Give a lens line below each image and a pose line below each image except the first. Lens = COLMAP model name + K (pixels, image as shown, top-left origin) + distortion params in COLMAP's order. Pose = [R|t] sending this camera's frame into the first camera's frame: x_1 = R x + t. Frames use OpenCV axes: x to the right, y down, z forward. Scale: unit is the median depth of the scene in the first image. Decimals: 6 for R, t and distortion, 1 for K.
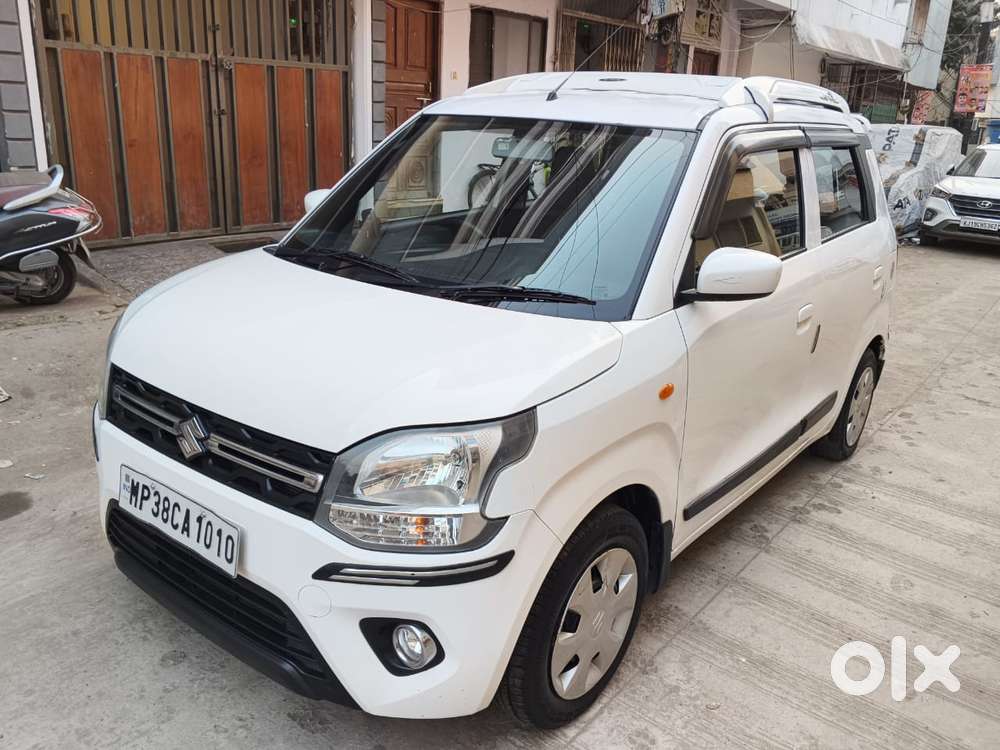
lens RADIAL K [[816.6, 0, 500.0], [0, 816.6, 375.0], [0, 0, 1]] dist [-0.032865, -0.005214]
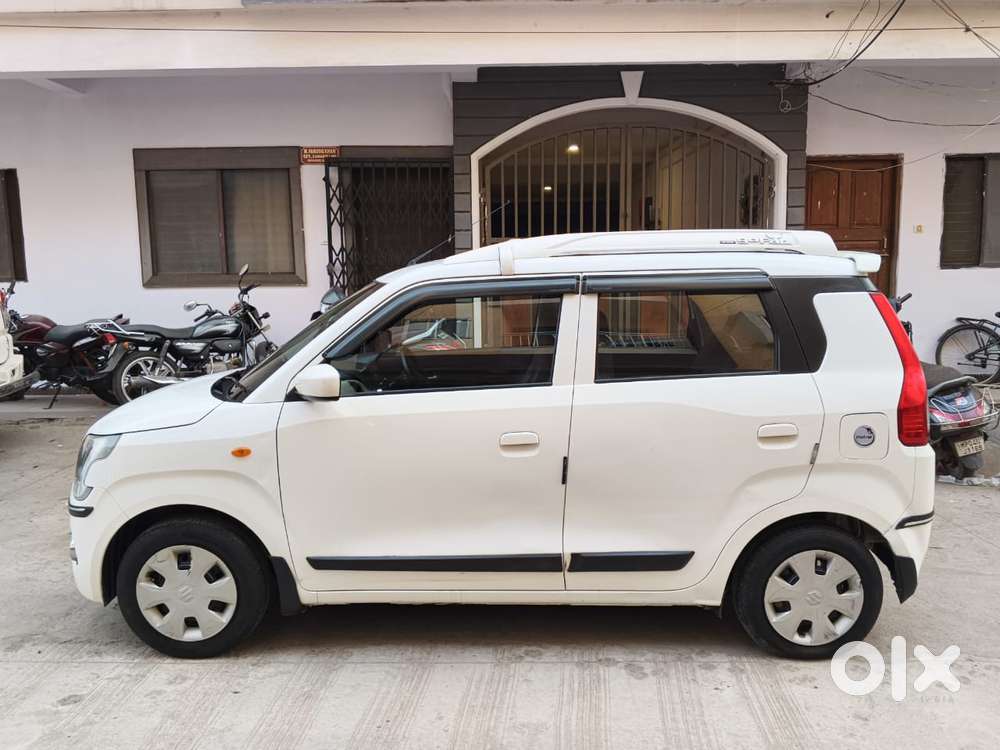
lens RADIAL K [[803.6, 0, 496.5], [0, 803.6, 381.9], [0, 0, 1]] dist [-0.004401, -0.010548]
pose [[0.618841, 0.055658, -0.783542, 1.132143], [-0.199106, 0.976026, -0.087923, -0.050385], [0.759863, 0.210418, 0.615087, 0.283850]]
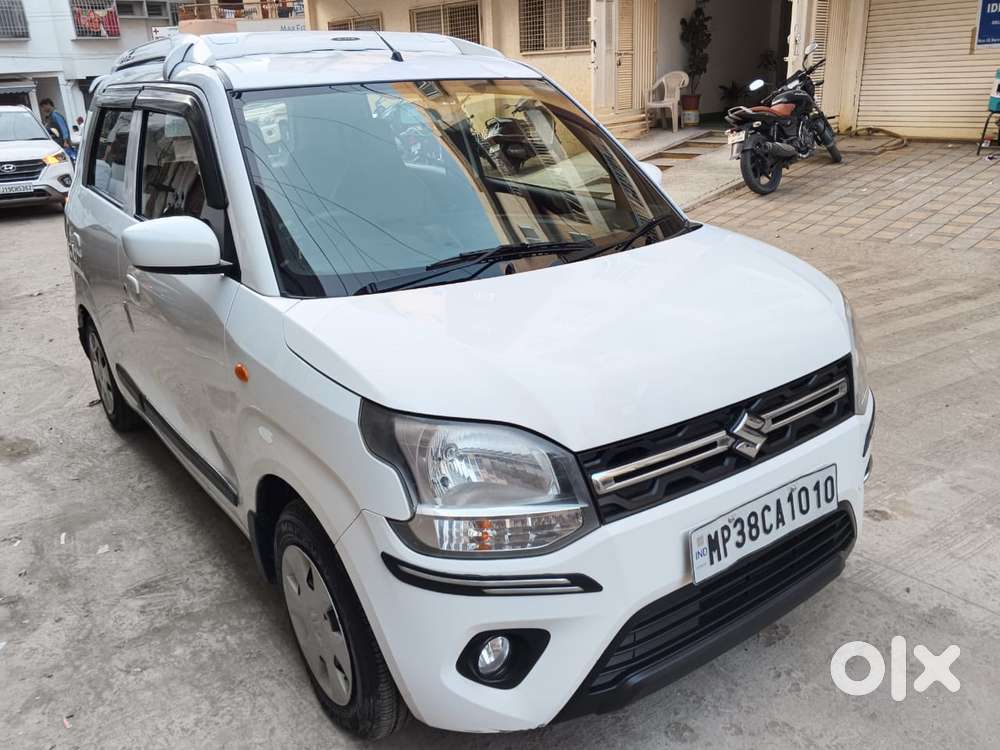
lens RADIAL K [[803.6, 0, 496.5], [0, 803.6, 381.9], [0, 0, 1]] dist [-0.004401, -0.010548]
pose [[0.289548, -0.384228, 0.876659, -0.818741], [0.338989, 0.897693, 0.281484, -0.217712], [-0.895125, 0.215675, 0.390175, 0.592175]]
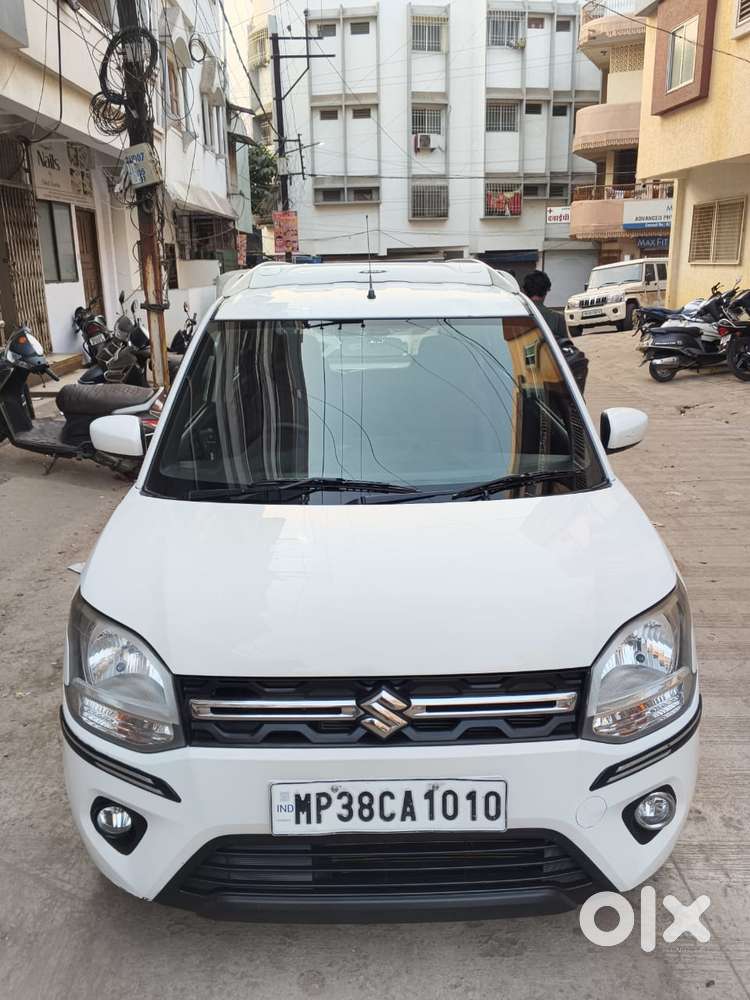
lens RADIAL K [[790.6, 0, 375.0], [0, 790.6, 500.0], [0, 0, 1]] dist [0.091621, -0.204882]
pose [[0.784786, -0.225233, 0.577391, -0.561684], [0.235953, 0.970050, 0.057698, -0.137820], [-0.573094, 0.090956, 0.814426, 0.176230]]
